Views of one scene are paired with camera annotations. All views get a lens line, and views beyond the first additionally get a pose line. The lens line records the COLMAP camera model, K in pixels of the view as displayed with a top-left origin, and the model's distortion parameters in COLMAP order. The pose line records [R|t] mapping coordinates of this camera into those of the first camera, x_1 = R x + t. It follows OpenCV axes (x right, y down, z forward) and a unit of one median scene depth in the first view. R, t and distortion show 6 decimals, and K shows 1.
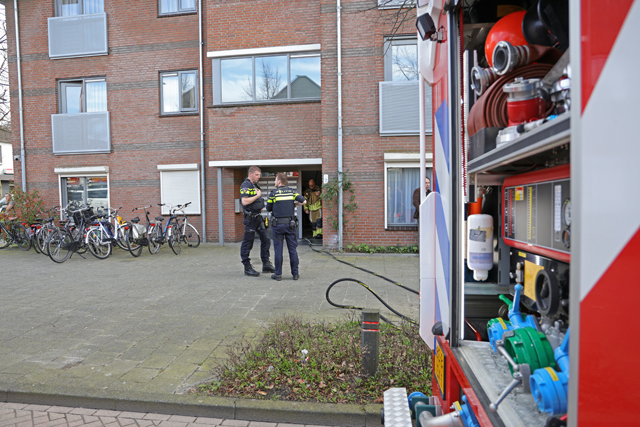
lens RADIAL K [[441.9, 0, 324.9], [0, 441.9, 215.5], [0, 0, 1]] dist [-0.097491, 0.065558]
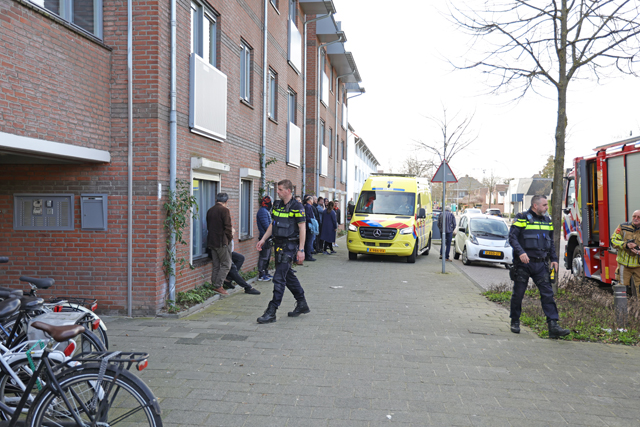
lens RADIAL K [[694.3, 0, 320.0], [0, 694.3, 213.5], [0, 0, 1]] dist [0.023240, 0.172789]
pose [[-0.034402, -0.001937, 0.999406, -0.929877], [0.044378, 0.999009, 0.003464, -0.045101], [-0.998422, 0.044471, -0.034282, 0.805476]]
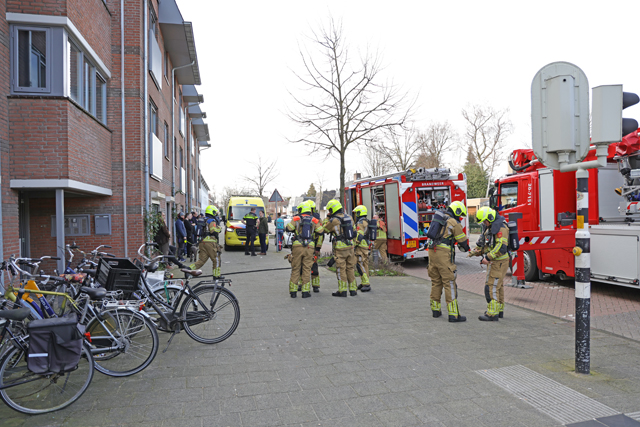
lens RADIAL K [[441.9, 0, 324.9], [0, 441.9, 215.5], [0, 0, 1]] dist [-0.097491, 0.065558]
pose [[-0.377632, 0.015605, 0.925824, -1.111042], [0.076916, 0.996931, 0.014569, -0.052733], [-0.922756, 0.076713, -0.377673, 0.976299]]
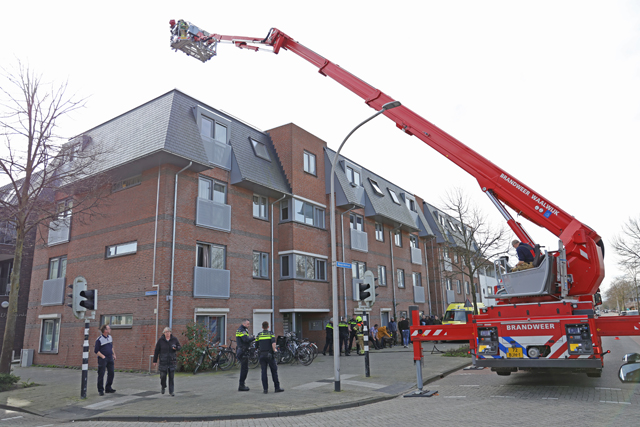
lens RADIAL K [[441.9, 0, 324.9], [0, 441.9, 215.5], [0, 0, 1]] dist [-0.097491, 0.065558]
pose [[0.412751, 0.212240, 0.885772, -2.103201], [0.080236, 0.960221, -0.267467, 0.004727], [-0.907303, 0.181468, 0.379302, 0.129236]]
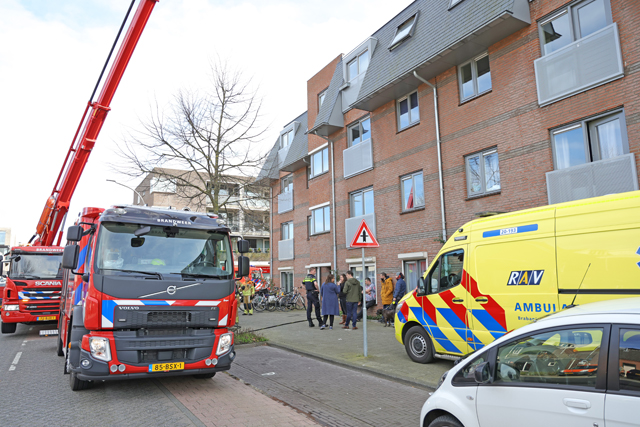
lens RADIAL K [[441.9, 0, 324.9], [0, 441.9, 215.5], [0, 0, 1]] dist [-0.097491, 0.065558]
pose [[0.637255, -0.113604, -0.762234, 1.375153], [-0.023388, 0.985769, -0.166472, -0.016308], [0.770298, 0.123912, 0.625529, -0.190014]]
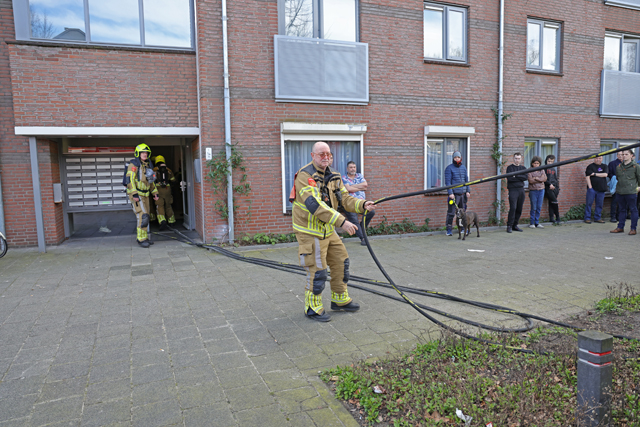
lens RADIAL K [[441.9, 0, 324.9], [0, 441.9, 215.5], [0, 0, 1]] dist [-0.097491, 0.065558]
pose [[0.863018, -0.058629, 0.501759, -0.210503], [0.036517, 0.997884, 0.053792, -0.008288], [-0.503851, -0.028101, 0.863333, 0.228160]]
